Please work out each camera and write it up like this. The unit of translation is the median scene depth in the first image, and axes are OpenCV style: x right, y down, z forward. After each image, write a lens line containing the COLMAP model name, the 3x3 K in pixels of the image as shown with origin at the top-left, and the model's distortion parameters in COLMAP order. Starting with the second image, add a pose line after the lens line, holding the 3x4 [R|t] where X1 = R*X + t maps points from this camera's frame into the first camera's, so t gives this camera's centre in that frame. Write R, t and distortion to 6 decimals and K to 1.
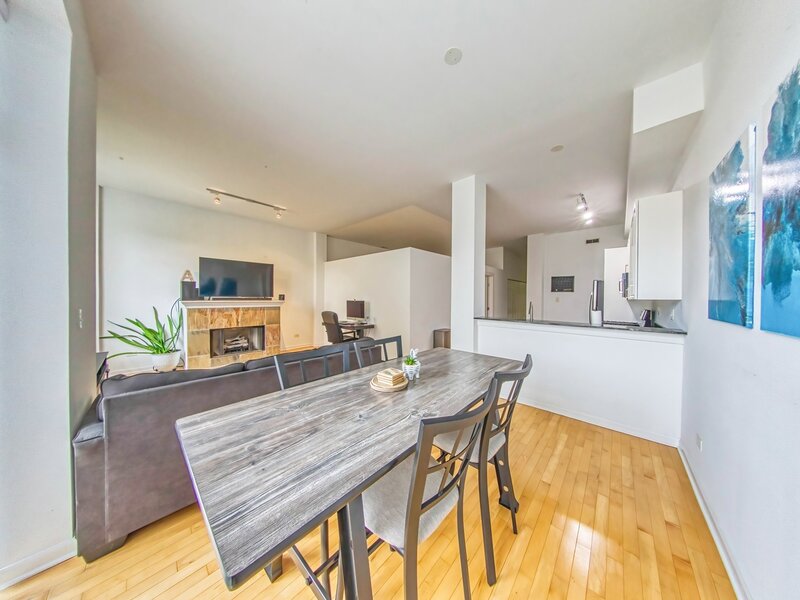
lens RADIAL K [[242.2, 0, 400.0], [0, 242.2, 300.0], [0, 0, 1]] dist [0.000193, 0.000000]
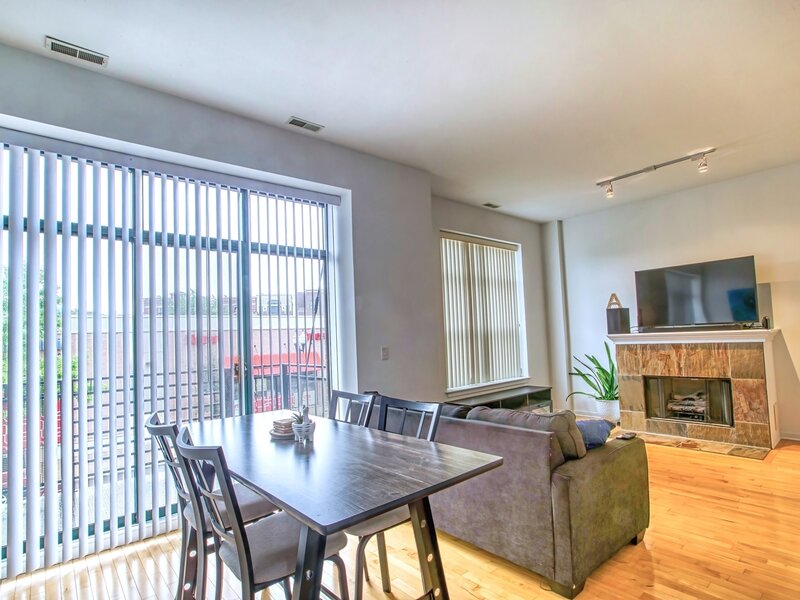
lens RADIAL K [[416.3, 0, 402.4], [0, 416.3, 319.8], [0, 0, 1]] dist [-0.053994, 0.024725]
pose [[-0.122511, -0.046048, -0.991398, 0.445952], [0.027603, 0.998379, -0.049783, 0.003706], [0.992083, -0.033464, -0.121041, 0.475866]]
